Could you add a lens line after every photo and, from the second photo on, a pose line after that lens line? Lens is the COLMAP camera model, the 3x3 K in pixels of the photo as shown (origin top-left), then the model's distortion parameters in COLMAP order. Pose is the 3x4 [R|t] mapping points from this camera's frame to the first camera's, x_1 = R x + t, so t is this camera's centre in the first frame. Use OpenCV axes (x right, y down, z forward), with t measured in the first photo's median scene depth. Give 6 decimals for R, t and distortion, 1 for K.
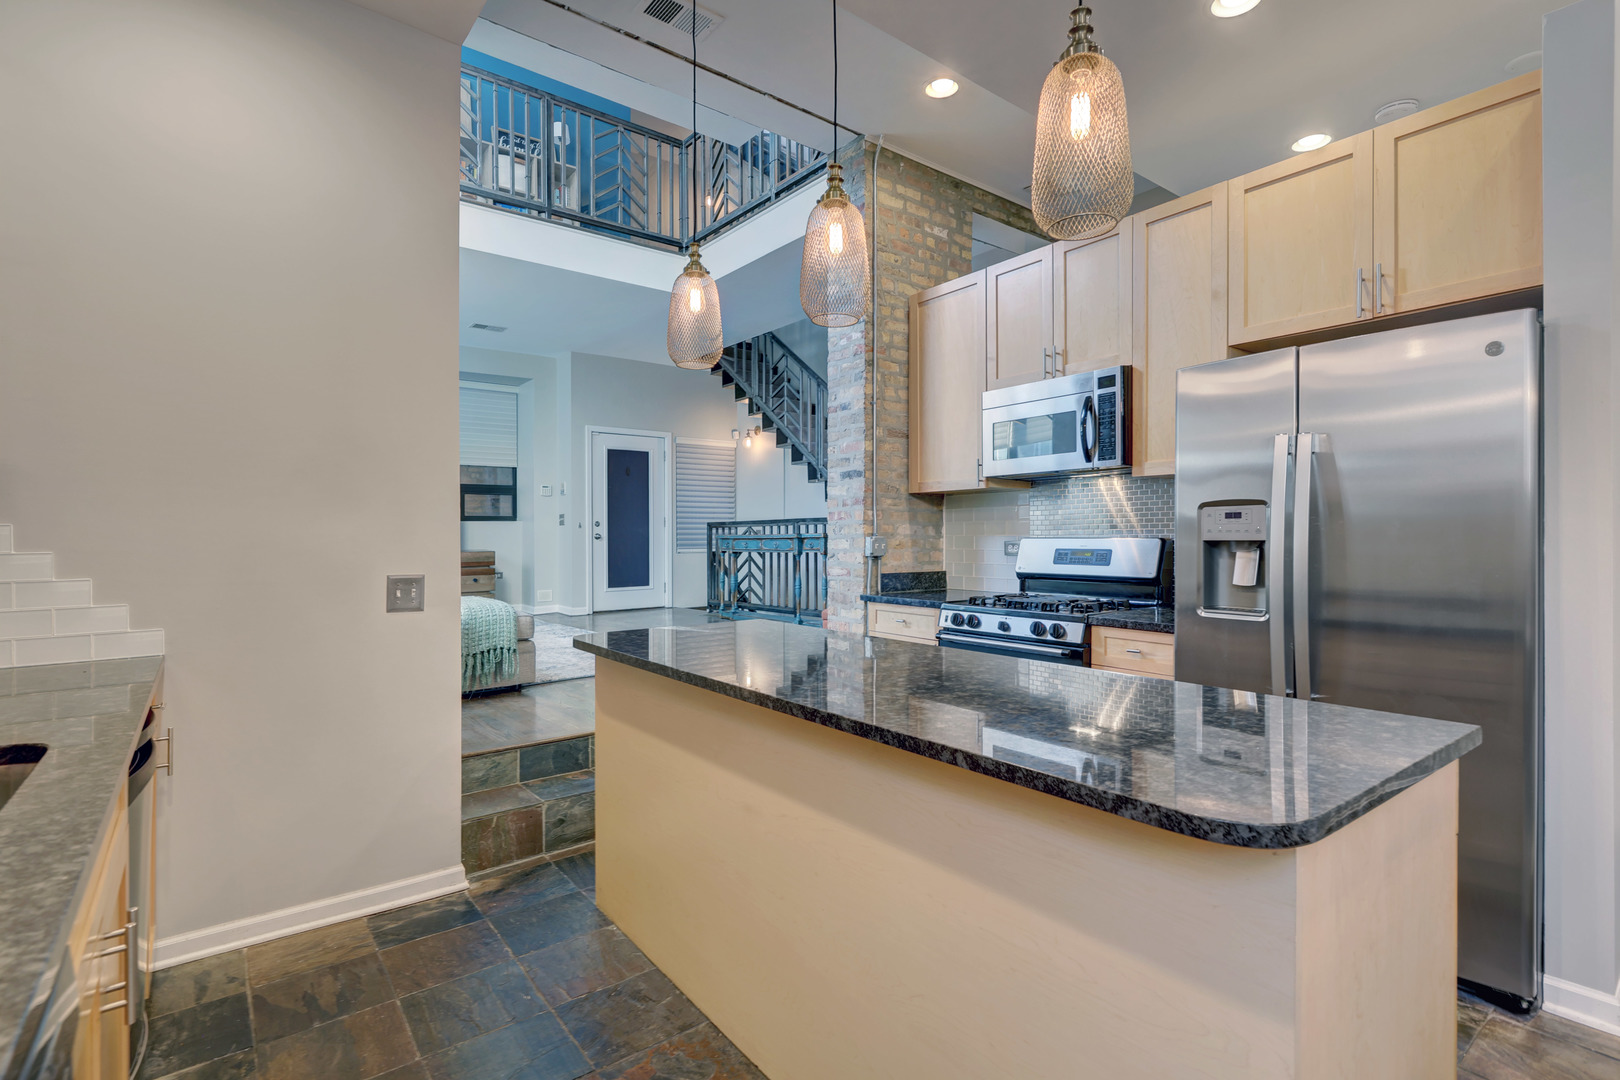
lens RADIAL K [[785.9, 0, 826.2], [0, 785.9, 550.6], [0, 0, 1]] dist [0.001040, 0.000095]
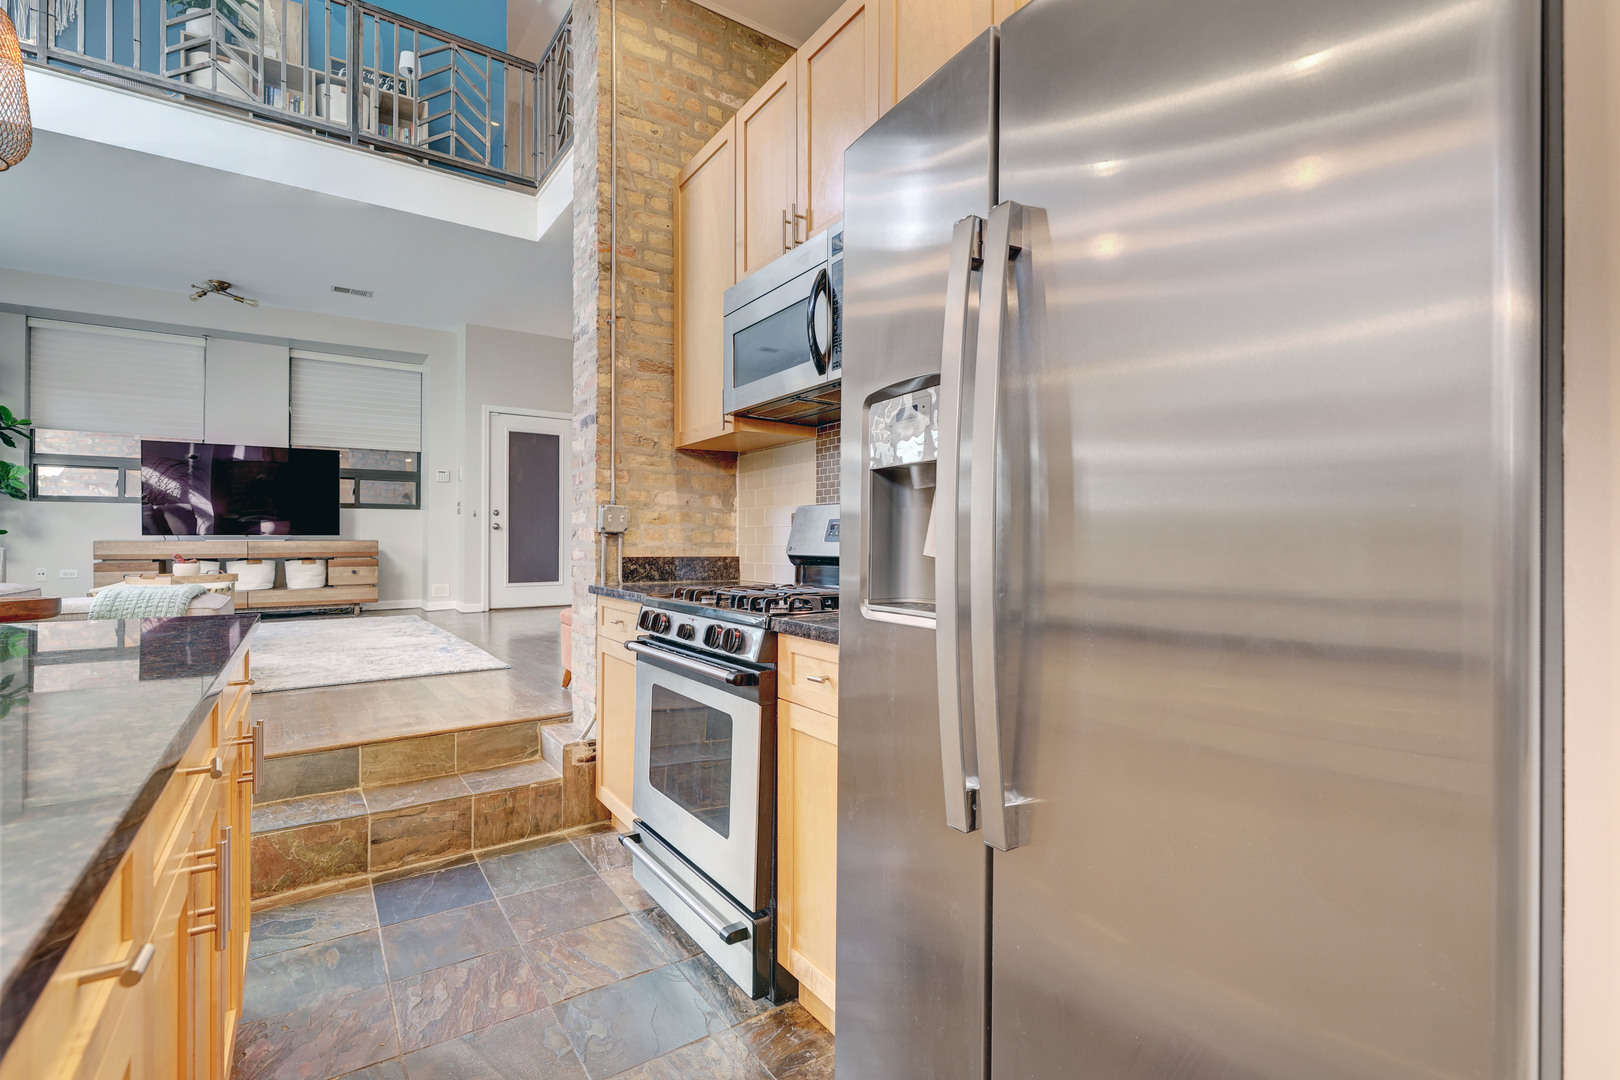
lens RADIAL K [[756.3, 0, 812.2], [0, 756.3, 551.7], [0, 0, 1]] dist [0.000425, 0.000089]
pose [[0.997402, 0.010011, -0.071338, 0.287579], [-0.010465, 0.999927, -0.005981, 0.026285], [0.071273, 0.006712, 0.997434, 0.304501]]
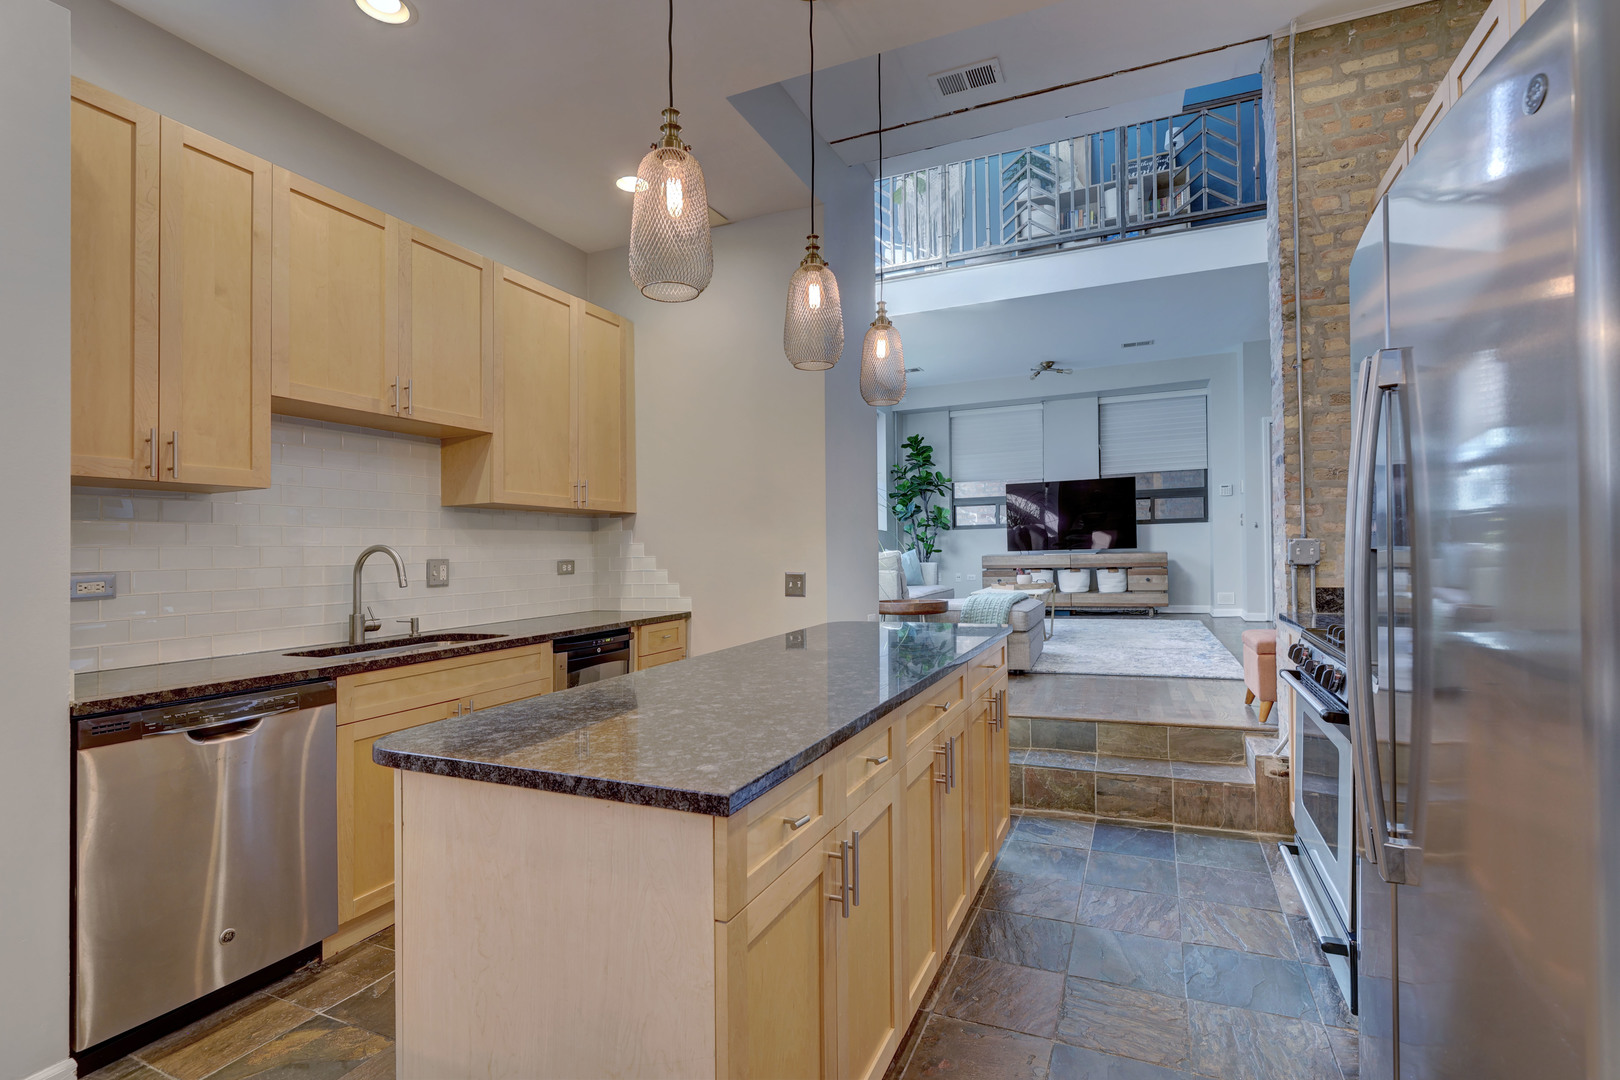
lens RADIAL K [[752.7, 0, 803.3], [0, 752.7, 541.8], [0, 0, 1]] dist [-0.000174, 0.000148]
pose [[0.459587, -0.010339, -0.888073, 0.475977], [0.001996, 0.999942, -0.010609, -0.007769], [0.888131, 0.003103, 0.459581, 0.219556]]
